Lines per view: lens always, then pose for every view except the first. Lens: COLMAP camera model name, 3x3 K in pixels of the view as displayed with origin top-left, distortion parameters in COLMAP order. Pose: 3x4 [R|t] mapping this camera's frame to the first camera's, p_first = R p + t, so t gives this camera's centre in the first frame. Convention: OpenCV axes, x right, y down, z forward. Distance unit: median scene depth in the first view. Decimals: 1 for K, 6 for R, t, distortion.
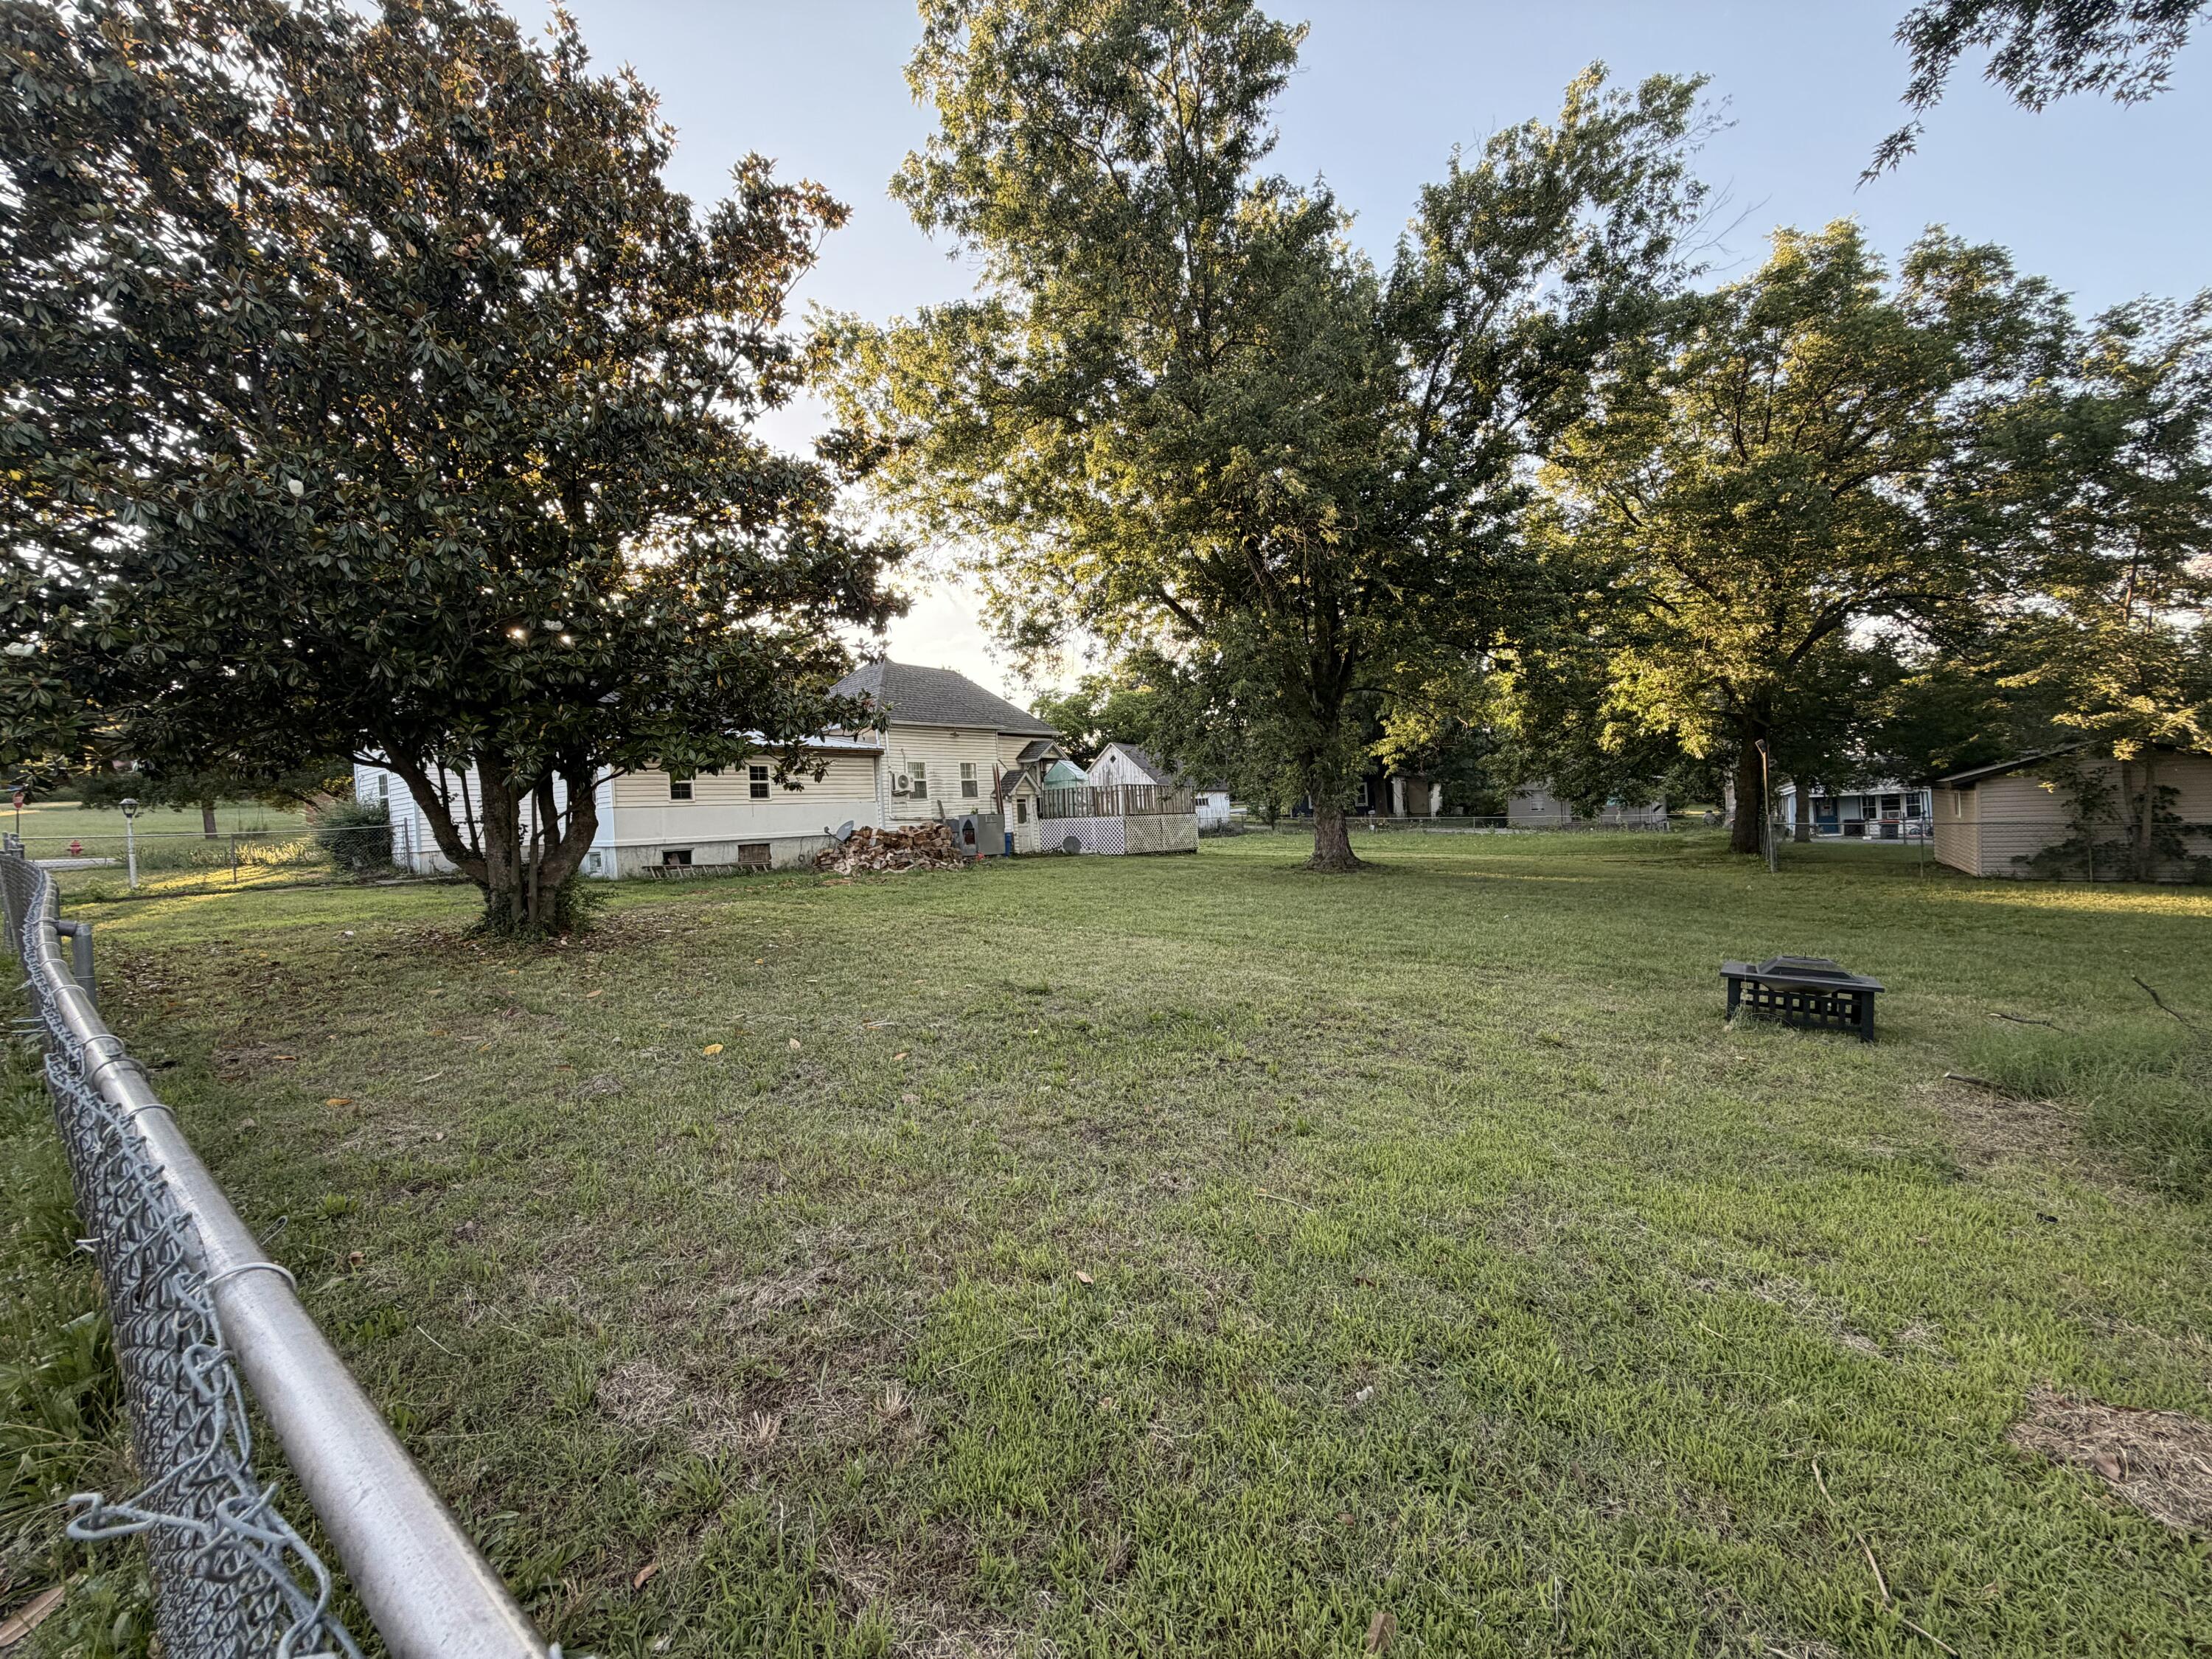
lens RADIAL K [[887.0, 0, 1106.8], [0, 887.0, 827.4], [0, 0, 1]] dist [-0.000224, -0.000086]
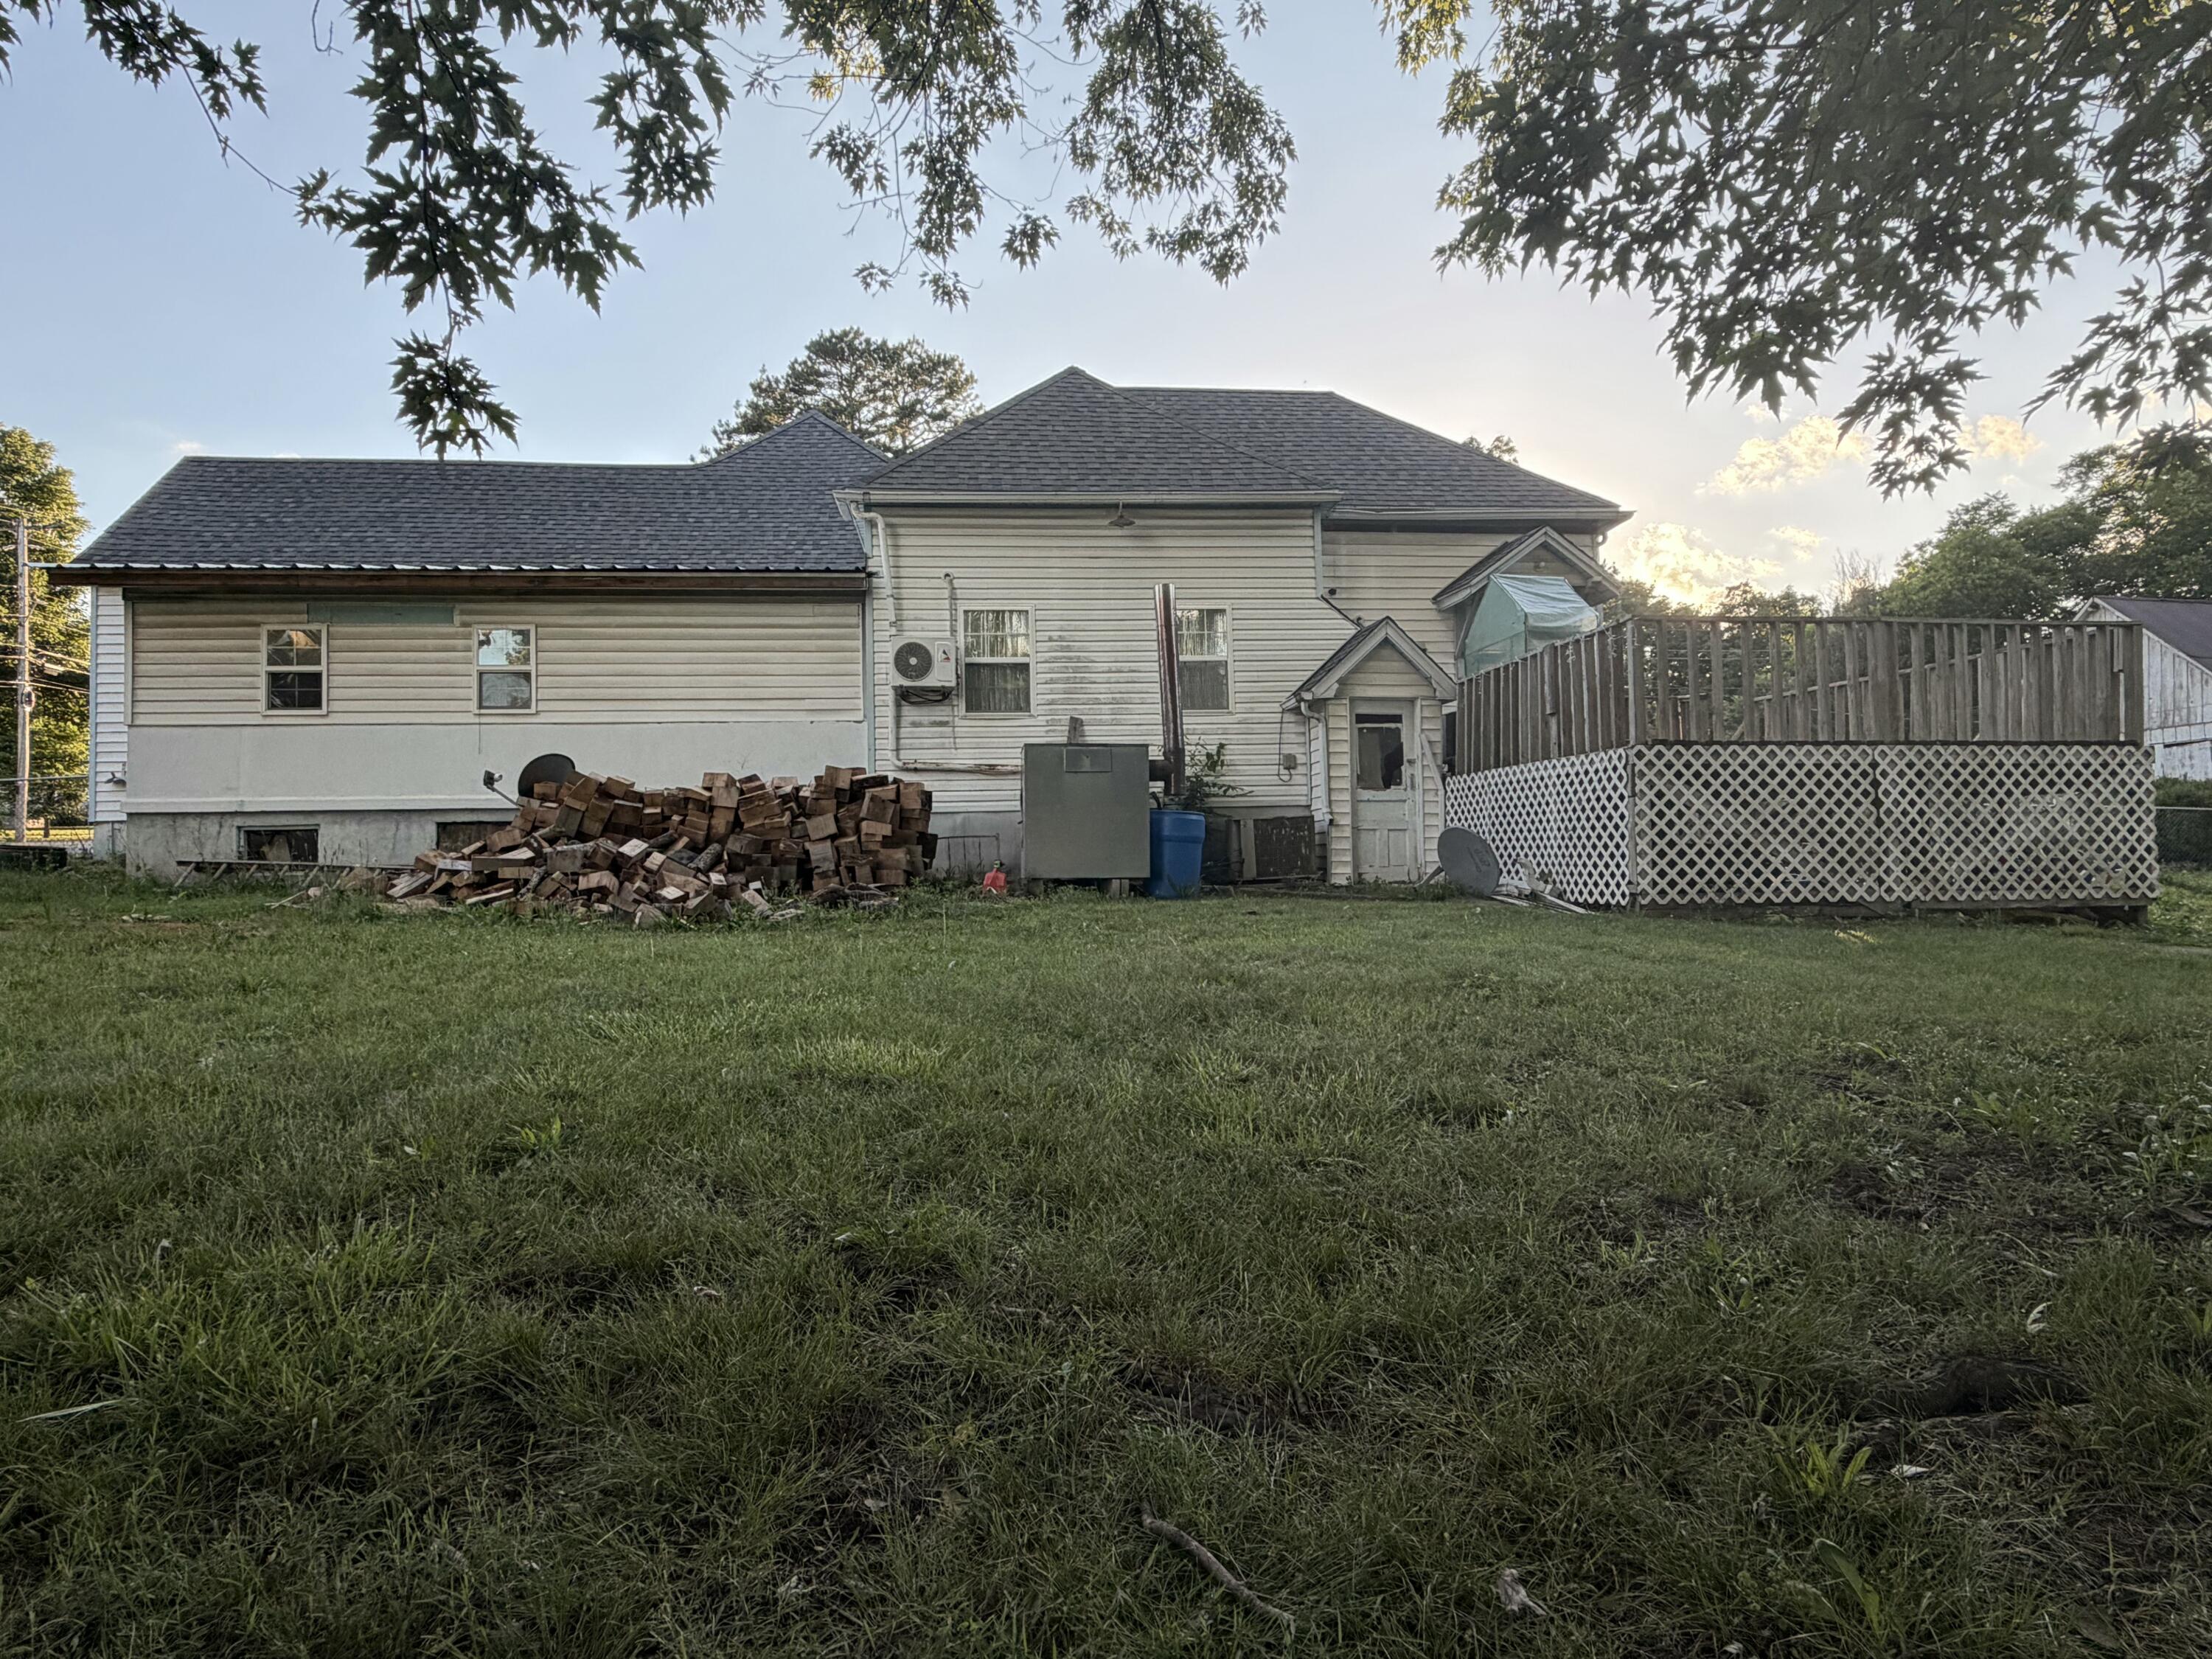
lens RADIAL K [[1223.4, 0, 1110.5], [0, 1223.4, 826.6], [0, 0, 1]] dist [-0.001784, -0.000203]
pose [[0.710720, 0.036674, -0.702518, 0.170553], [-0.024763, 0.999326, 0.027116, -0.000459], [0.703039, -0.001876, 0.711149, 0.695770]]
